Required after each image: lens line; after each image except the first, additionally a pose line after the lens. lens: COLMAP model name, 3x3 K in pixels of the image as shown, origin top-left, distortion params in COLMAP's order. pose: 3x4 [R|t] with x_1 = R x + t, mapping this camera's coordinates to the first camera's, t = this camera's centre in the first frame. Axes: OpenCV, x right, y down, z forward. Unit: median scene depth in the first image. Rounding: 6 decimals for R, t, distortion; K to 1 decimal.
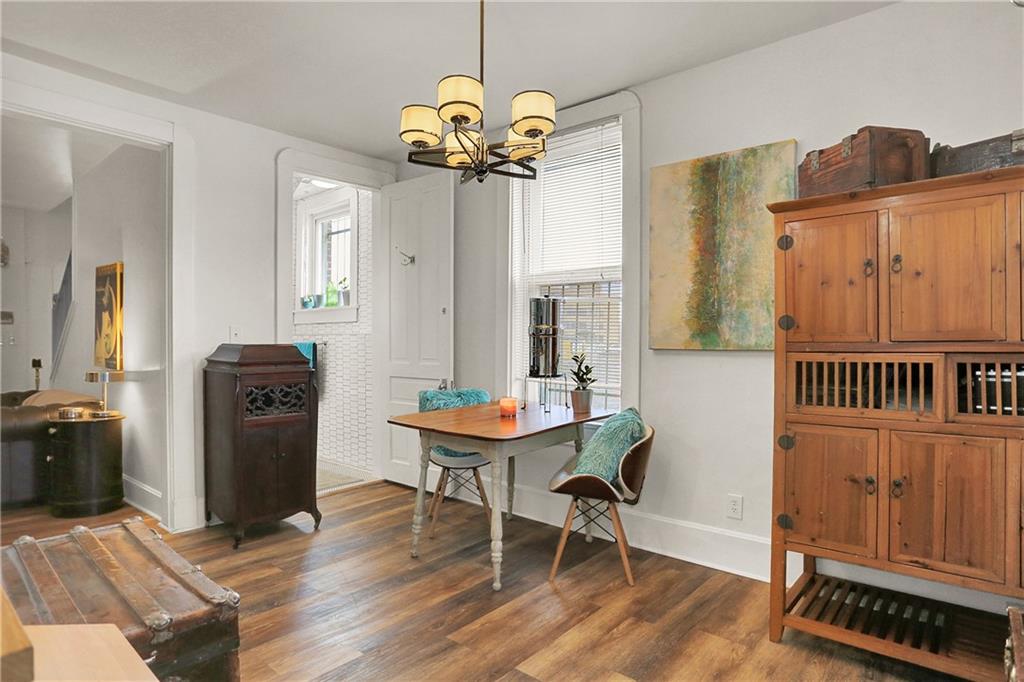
lens RADIAL K [[563.9, 0, 514.5], [0, 563.9, 346.0], [0, 0, 1]] dist [-0.045273, 0.000547]
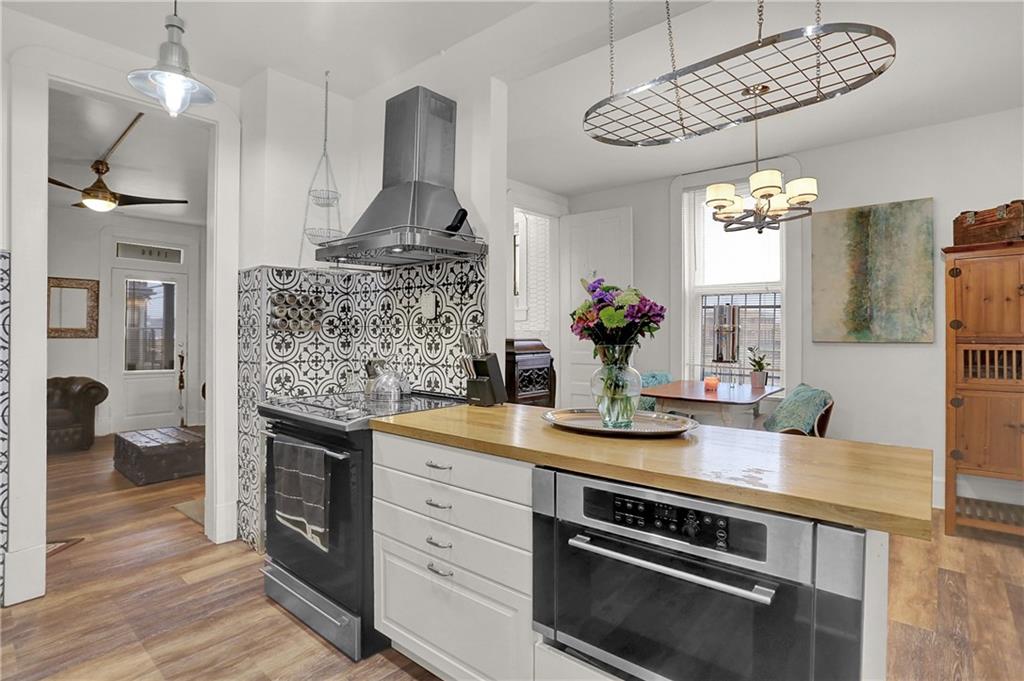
lens RADIAL K [[513.6, 0, 515.7], [0, 513.6, 332.8], [0, 0, 1]] dist [-0.066650, 0.031566]
pose [[0.999993, -0.001543, -0.003291, -0.557189], [0.001506, 0.999936, -0.011183, -0.004410], [0.003308, 0.011178, 0.999932, -0.289845]]
